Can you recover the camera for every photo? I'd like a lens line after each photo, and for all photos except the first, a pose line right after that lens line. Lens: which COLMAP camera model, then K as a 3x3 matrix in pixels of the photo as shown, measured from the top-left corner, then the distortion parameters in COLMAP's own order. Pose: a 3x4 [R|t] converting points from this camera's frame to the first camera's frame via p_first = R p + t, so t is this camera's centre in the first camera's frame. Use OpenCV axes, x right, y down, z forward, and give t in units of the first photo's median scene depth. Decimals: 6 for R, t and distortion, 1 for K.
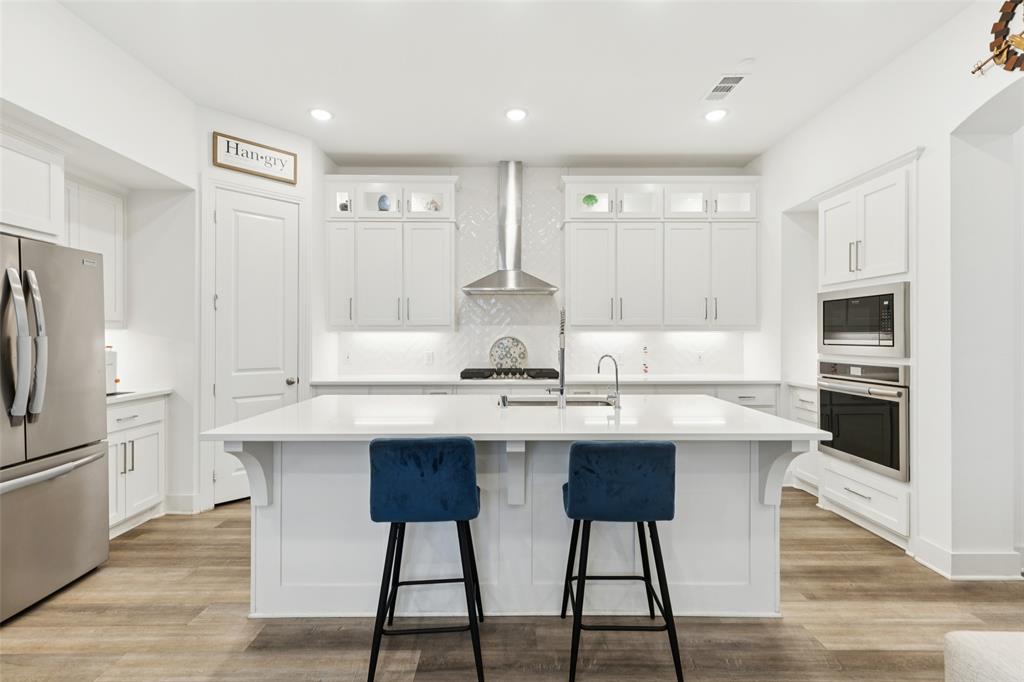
lens RADIAL K [[460.3, 0, 505.5], [0, 460.3, 337.8], [0, 0, 1]] dist [0.010647, -0.001237]
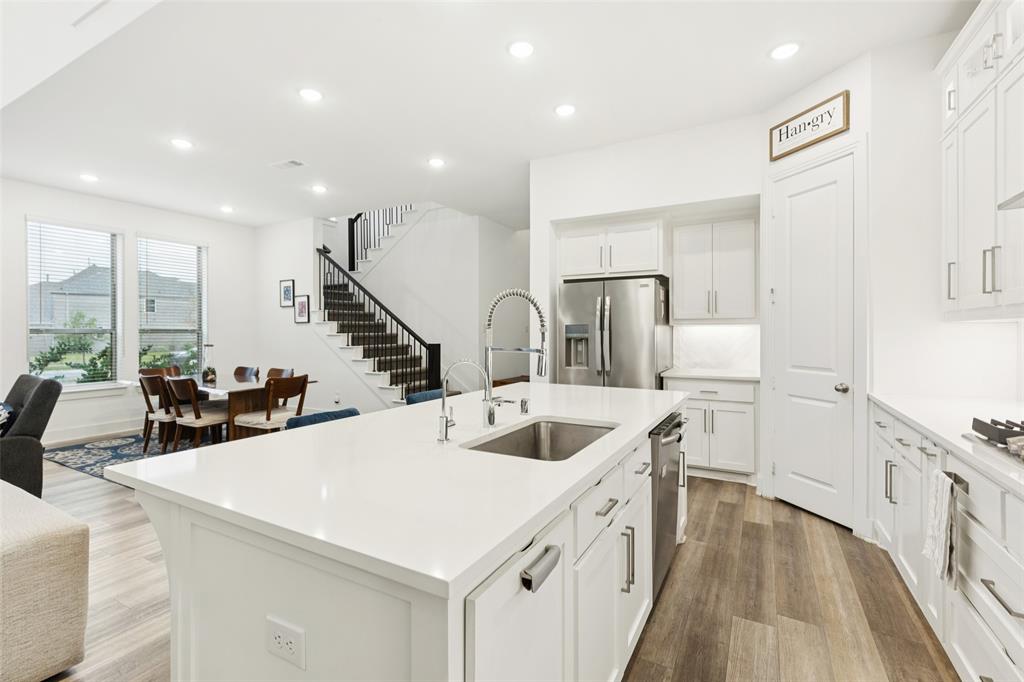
lens RADIAL K [[460.3, 0, 509.4], [0, 460.3, 331.6], [0, 0, 1]] dist [0.010647, -0.001237]
pose [[-0.478941, 0.001977, -0.877845, 0.526557], [-0.000587, 0.999997, 0.002572, -0.002128], [0.877847, 0.001748, -0.478938, 0.961285]]
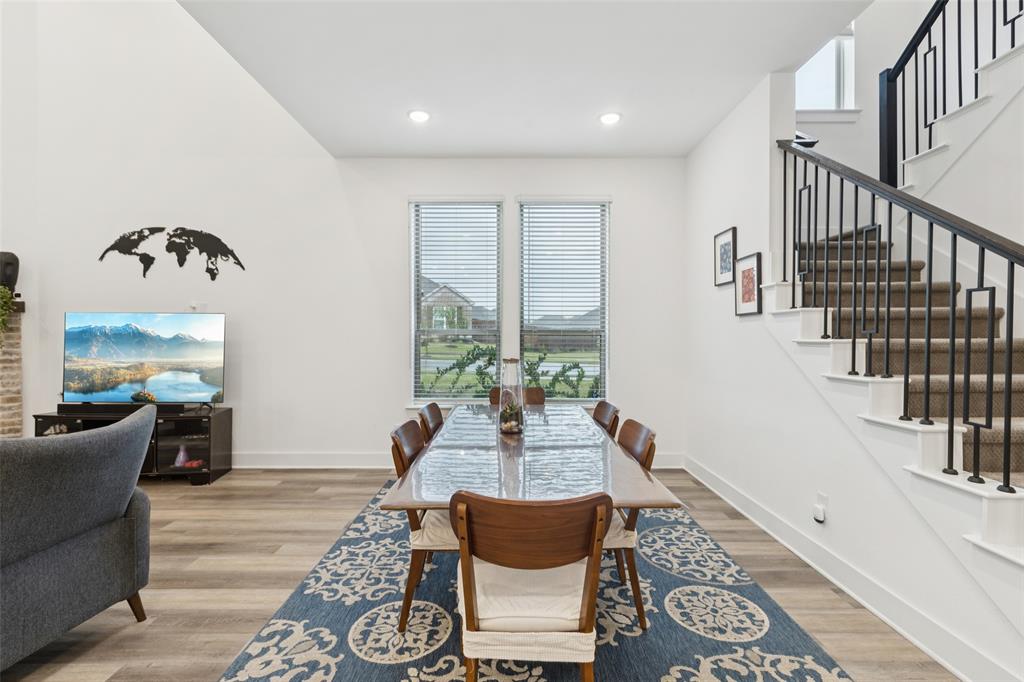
lens RADIAL K [[460.3, 0, 513.1], [0, 460.3, 334.4], [0, 0, 1]] dist [0.010647, -0.001237]
pose [[-0.999919, -0.002315, -0.012553, -0.295337], [-0.002380, 0.999984, 0.005168, 0.000578], [0.012541, 0.005197, -0.999908, 0.158602]]
